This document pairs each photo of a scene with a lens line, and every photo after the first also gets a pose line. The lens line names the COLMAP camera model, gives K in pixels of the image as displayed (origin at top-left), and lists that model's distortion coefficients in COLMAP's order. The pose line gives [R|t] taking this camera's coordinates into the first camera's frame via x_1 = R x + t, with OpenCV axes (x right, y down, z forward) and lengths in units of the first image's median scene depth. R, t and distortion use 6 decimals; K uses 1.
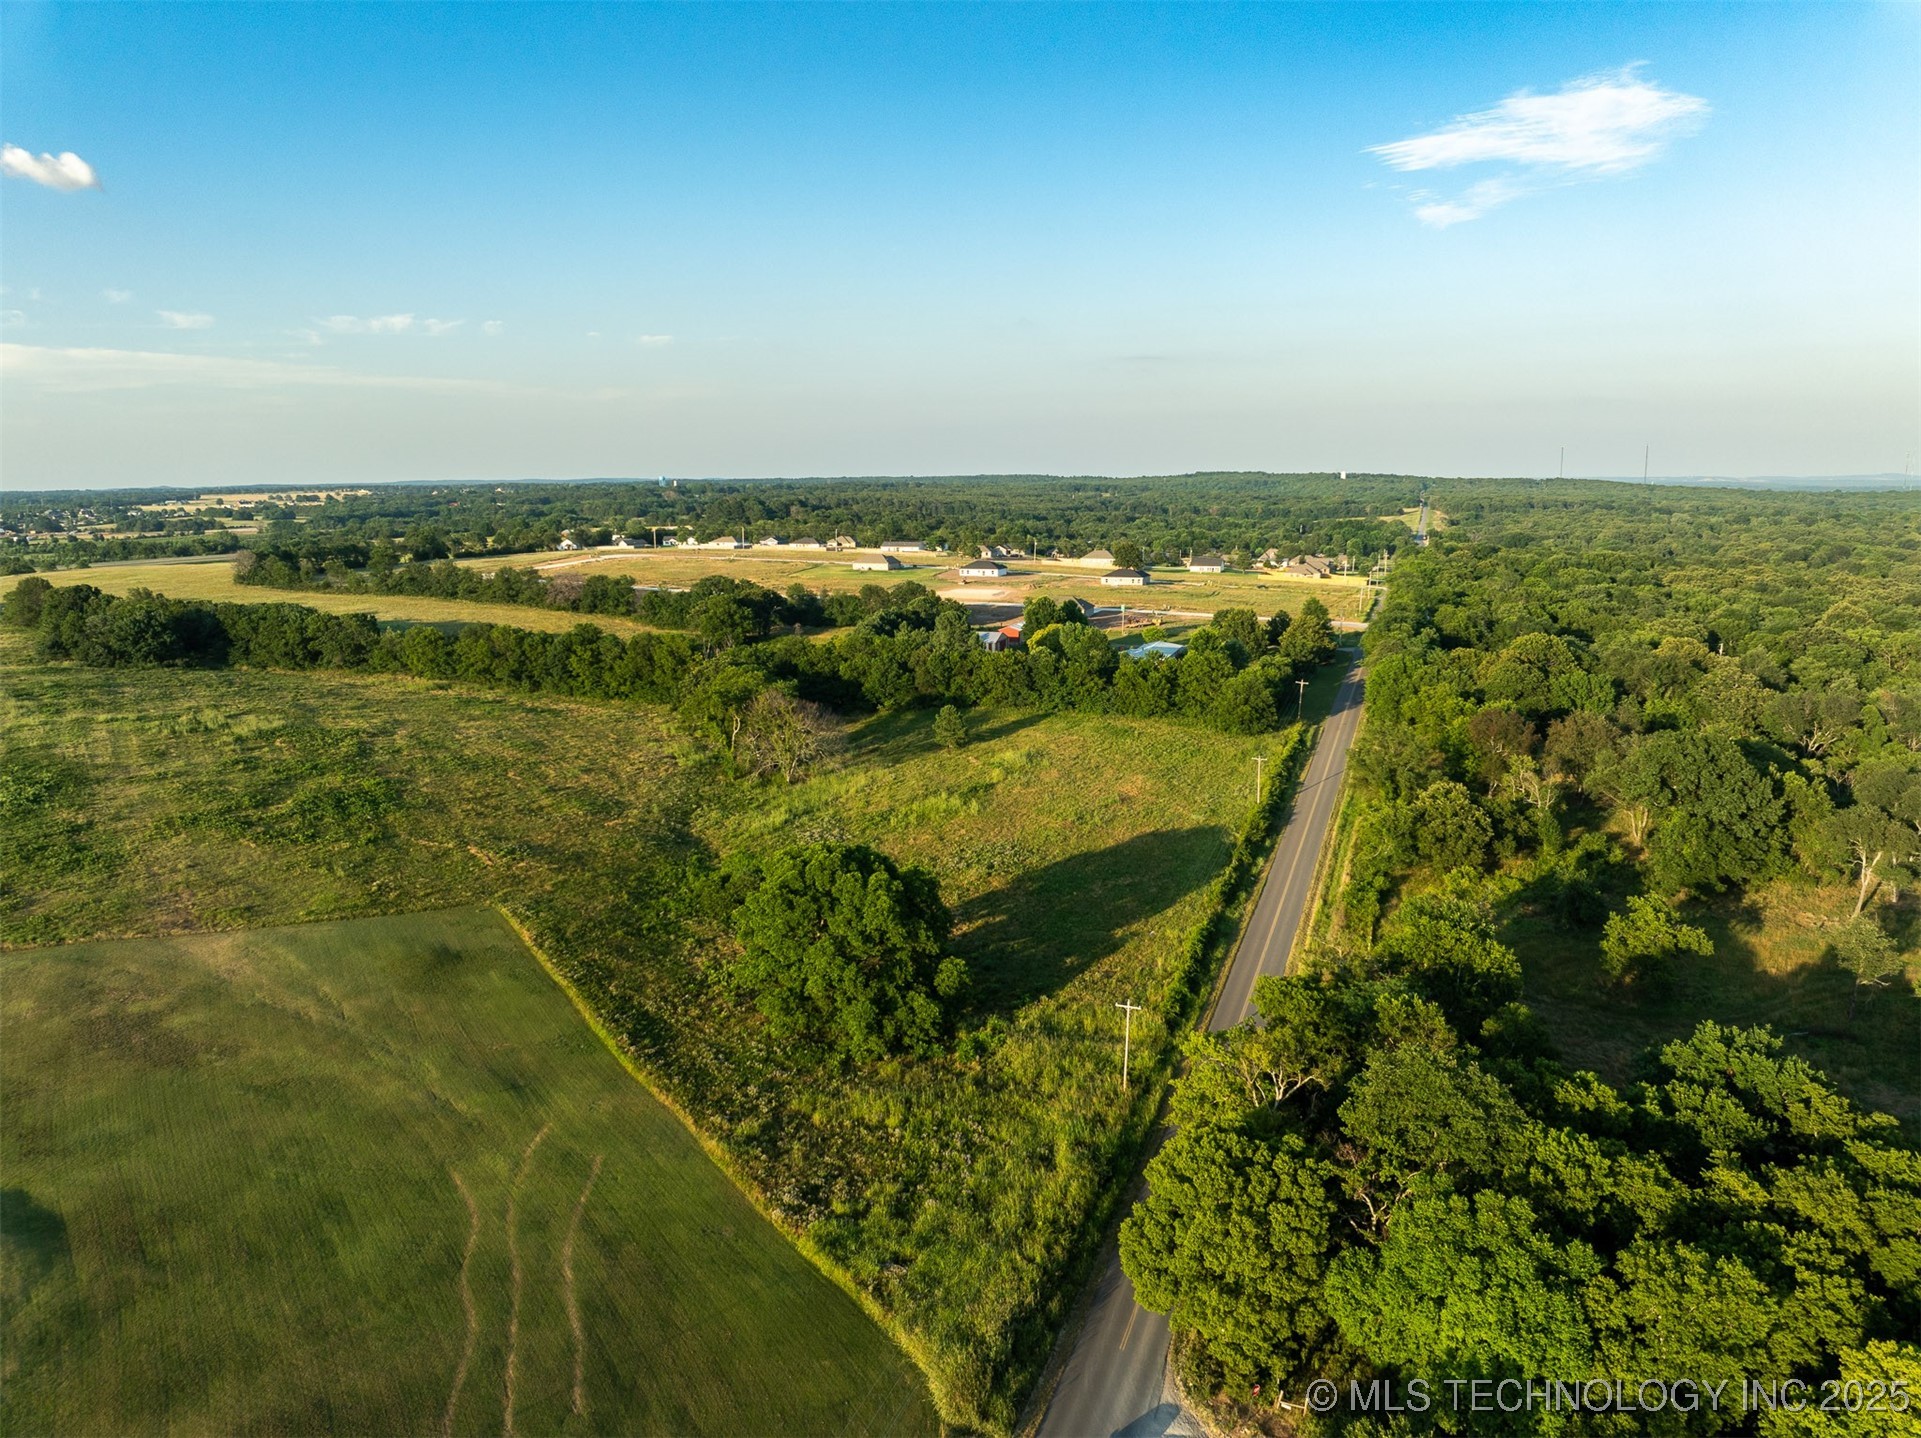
lens RADIAL K [[1349.9, 0, 967.9], [0, 1349.9, 710.4], [0, 0, 1]] dist [-0.038206, 0.000220]
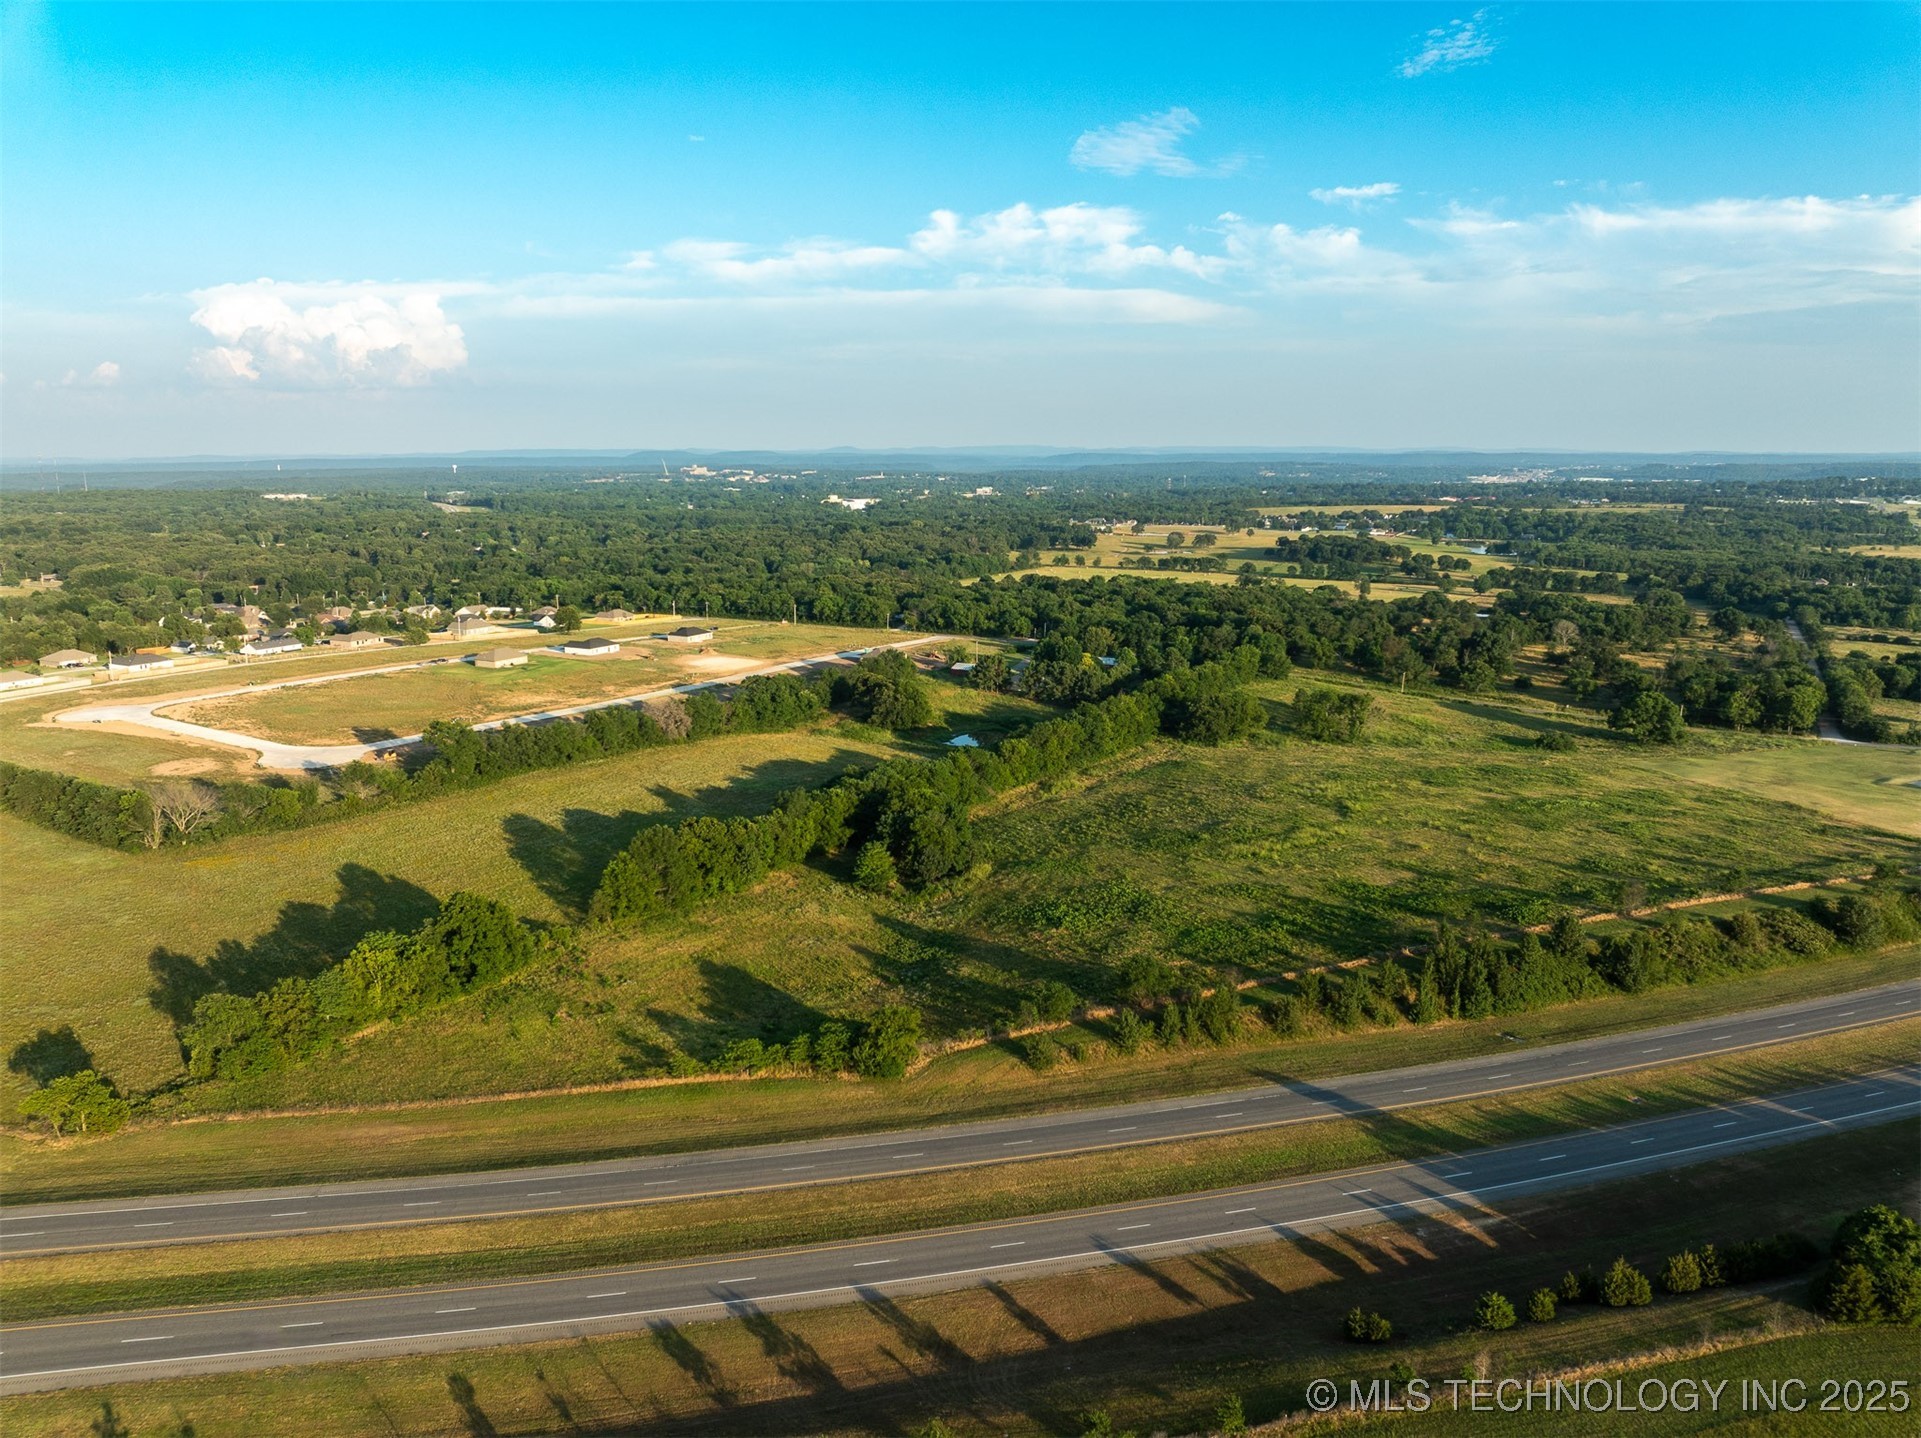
lens RADIAL K [[1354.0, 0, 965.1], [0, 1354.0, 723.6], [0, 0, 1]] dist [-0.039599, 0.001566]
pose [[0.183354, -0.191937, 0.964127, -2.008720], [0.170899, 0.972043, 0.161012, -0.354017], [-0.968078, 0.135246, 0.211030, 1.119130]]
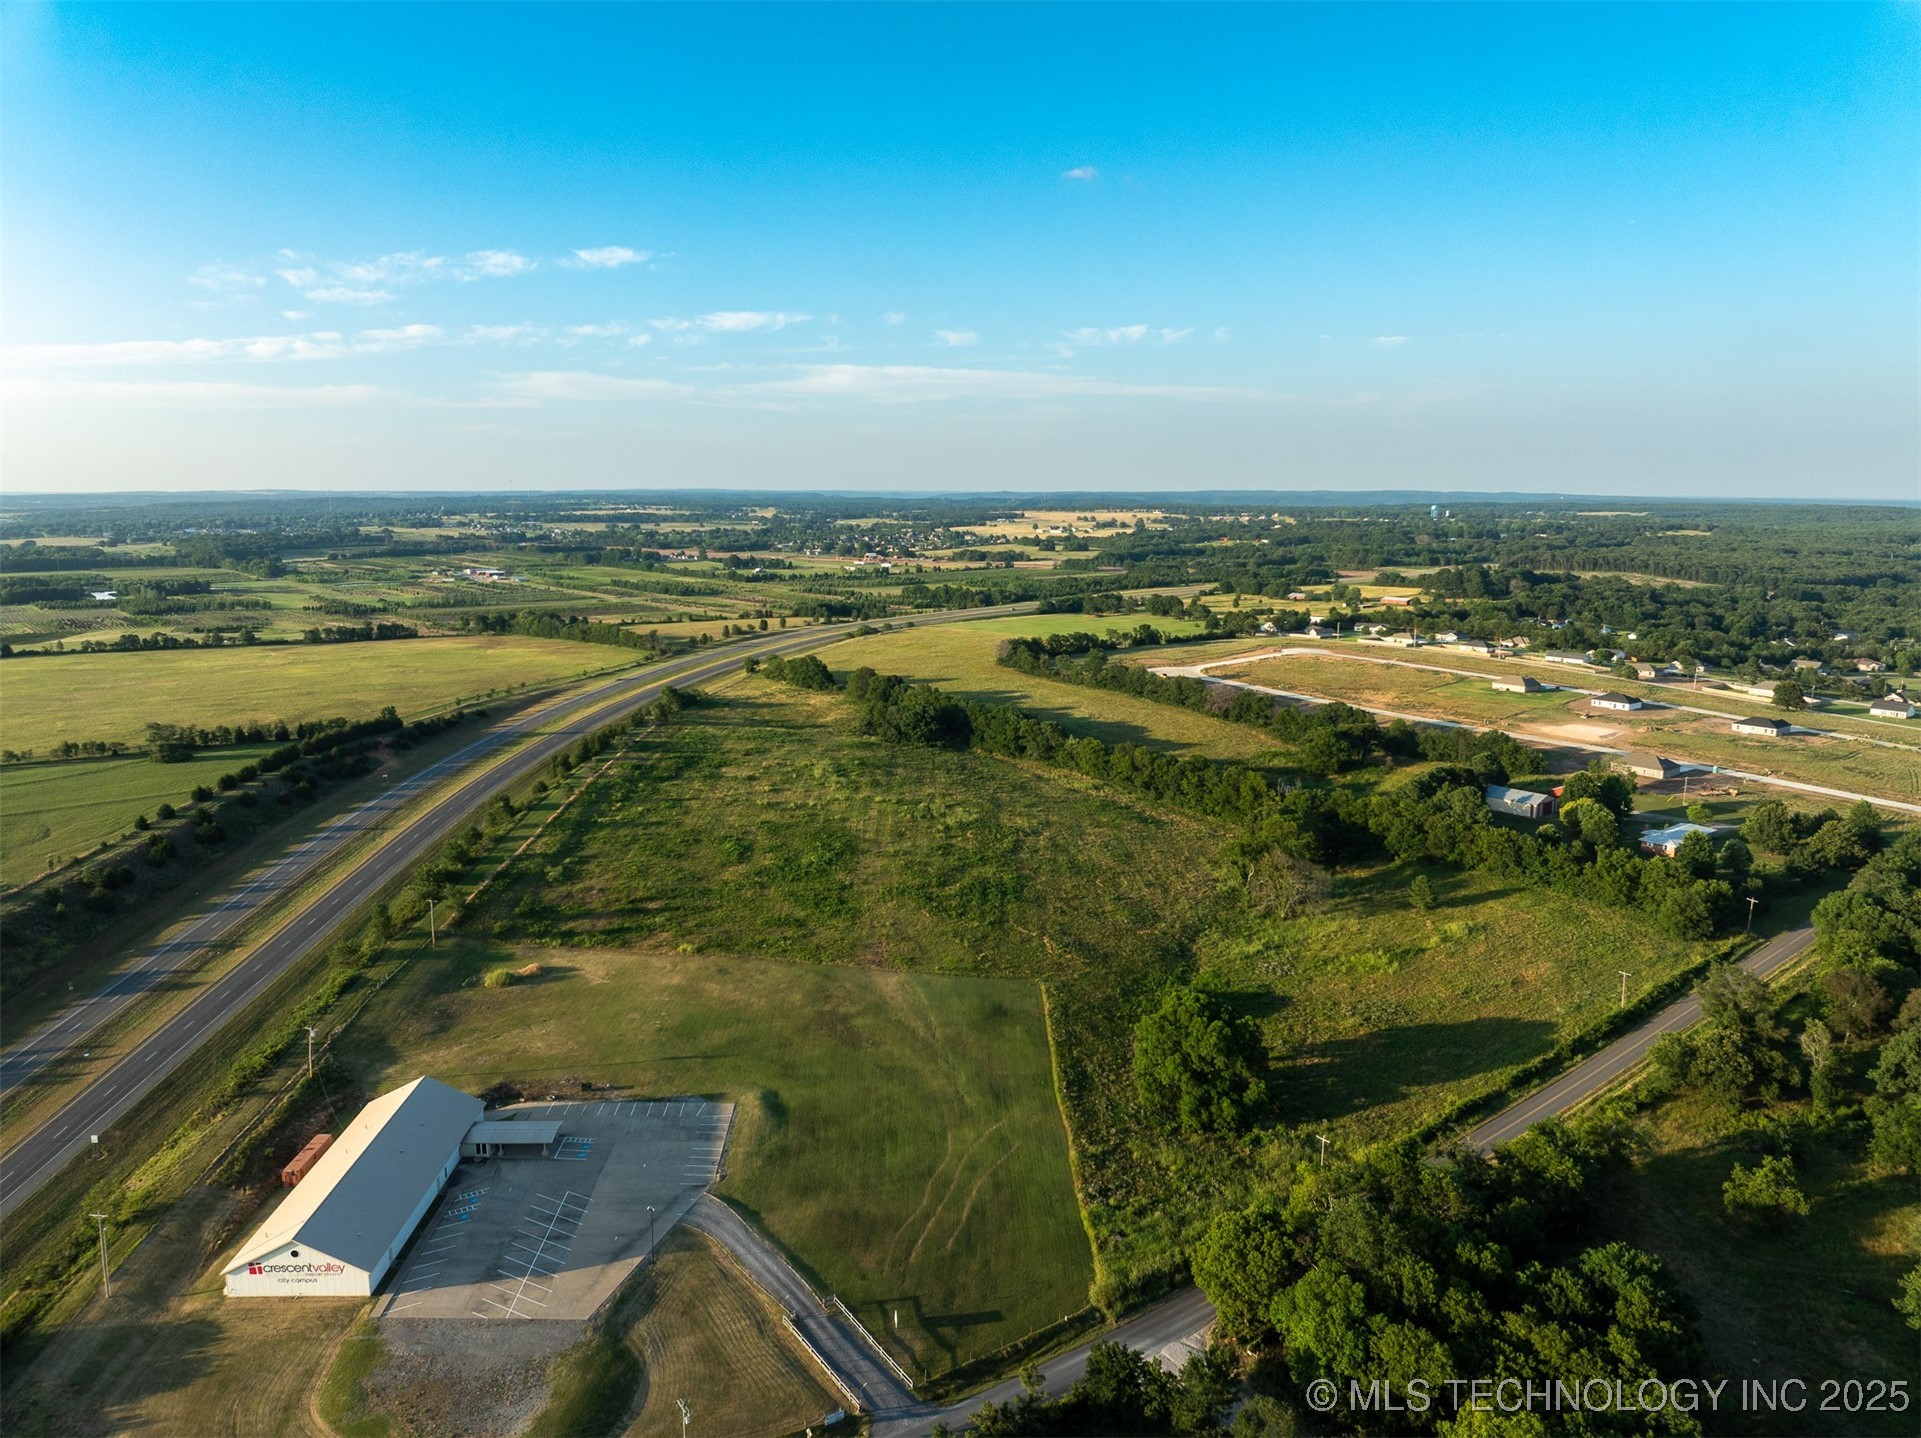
lens RADIAL K [[1348.4, 0, 963.4], [0, 1348.4, 718.1], [0, 0, 1]] dist [-0.028372, -0.022336]
pose [[0.842059, 0.099180, -0.530188, 0.293759], [-0.098726, 0.994684, 0.029272, -0.154034], [0.530273, 0.027694, 0.847375, -0.331435]]
